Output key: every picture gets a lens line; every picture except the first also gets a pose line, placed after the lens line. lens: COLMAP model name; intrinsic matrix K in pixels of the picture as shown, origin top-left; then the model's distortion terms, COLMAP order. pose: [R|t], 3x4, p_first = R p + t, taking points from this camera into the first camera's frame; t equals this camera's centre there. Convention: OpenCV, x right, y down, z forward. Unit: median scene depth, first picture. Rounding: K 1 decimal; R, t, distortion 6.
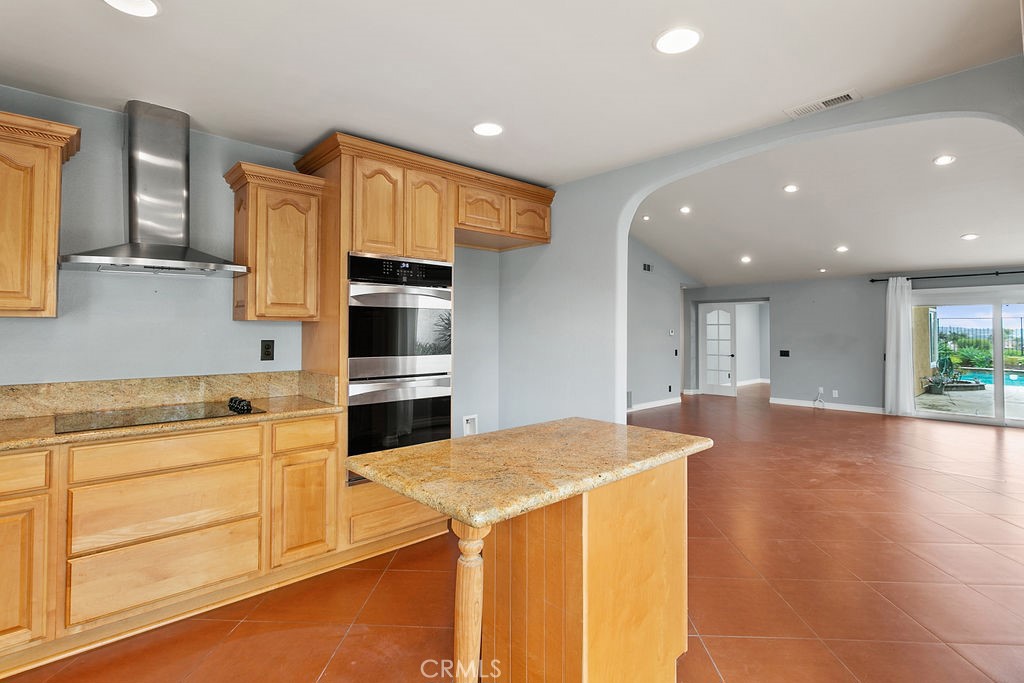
lens RADIAL K [[506.6, 0, 516.7], [0, 506.6, 318.6], [0, 0, 1]] dist [0.016580, 0.000316]
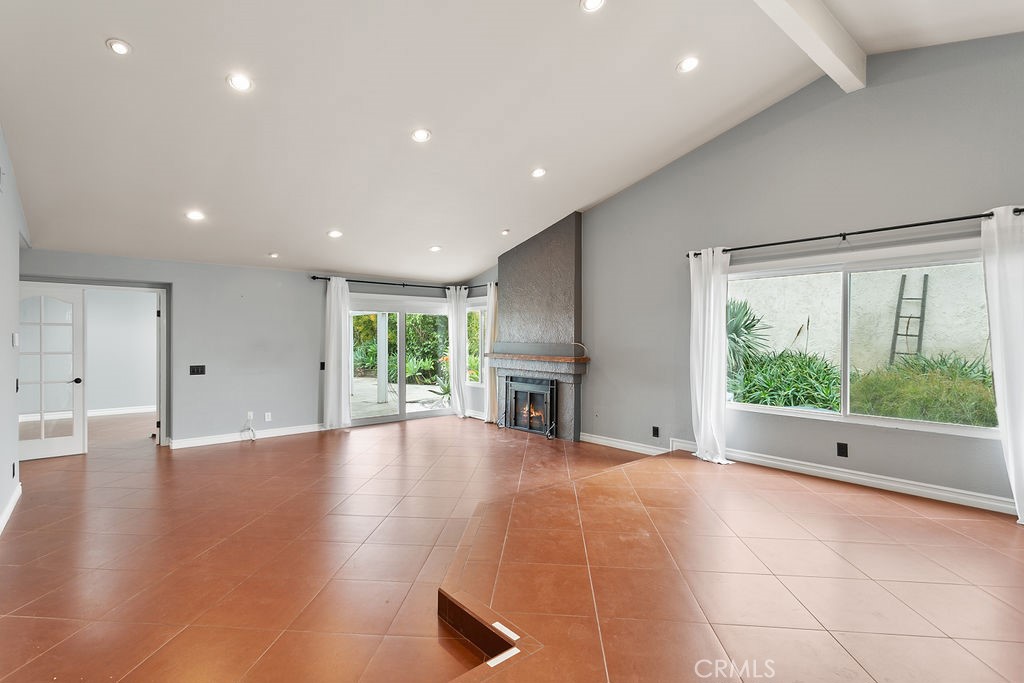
lens RADIAL K [[502.4, 0, 506.3], [0, 502.4, 345.1], [0, 0, 1]] dist [0.006008, -0.001936]
pose [[0.045388, -0.017226, 0.998821, -0.137684], [-0.021525, 0.999602, 0.018217, 0.017299], [-0.998737, -0.022327, 0.044999, 0.655540]]
